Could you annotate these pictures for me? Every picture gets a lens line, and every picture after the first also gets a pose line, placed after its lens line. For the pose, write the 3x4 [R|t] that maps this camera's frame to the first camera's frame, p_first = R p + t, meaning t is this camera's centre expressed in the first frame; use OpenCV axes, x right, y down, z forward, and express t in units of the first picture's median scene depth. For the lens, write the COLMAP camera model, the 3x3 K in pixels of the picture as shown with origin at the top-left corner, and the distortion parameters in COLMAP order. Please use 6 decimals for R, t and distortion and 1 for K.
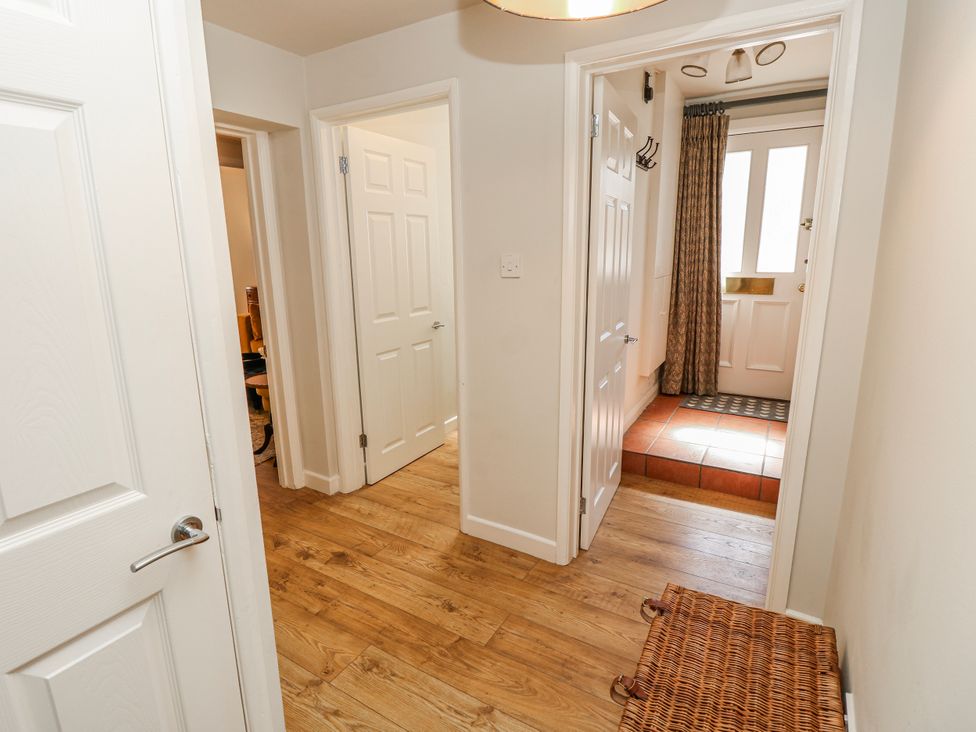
lens RADIAL K [[508.5, 0, 483.9], [0, 508.5, 364.6], [0, 0, 1]] dist [-0.004233, -0.011021]
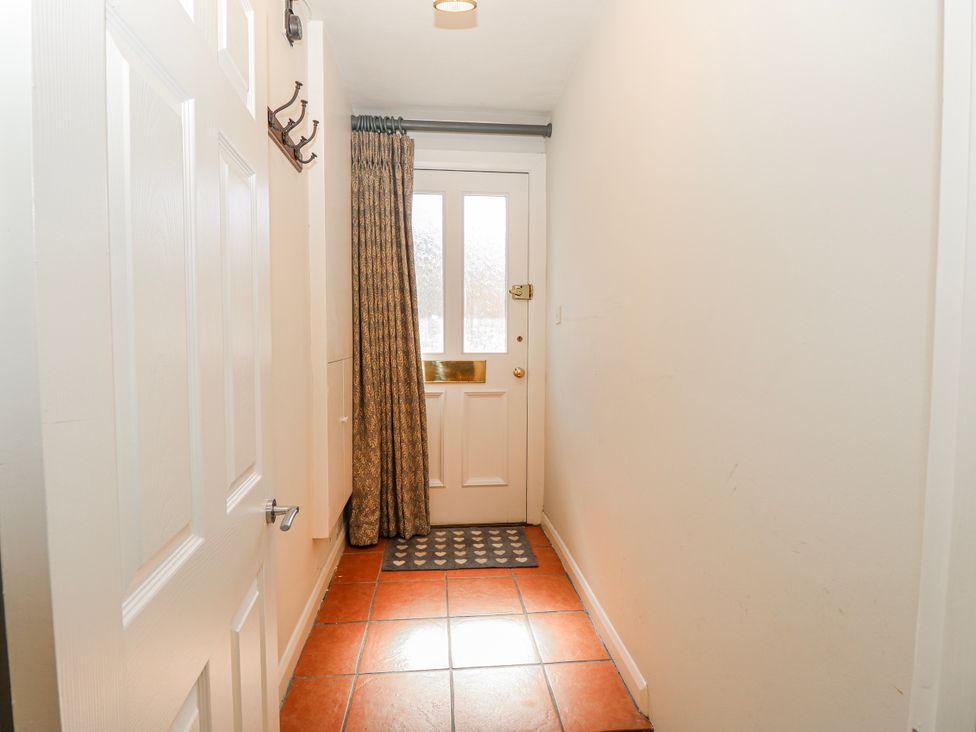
lens RADIAL K [[508.5, 0, 485.8], [0, 508.5, 366.1], [0, 0, 1]] dist [-0.004233, -0.011021]
pose [[0.808074, -0.016611, 0.588847, 0.129369], [0.112921, 0.985433, -0.127162, -0.066184], [-0.578157, 0.169250, 0.798178, 0.396003]]
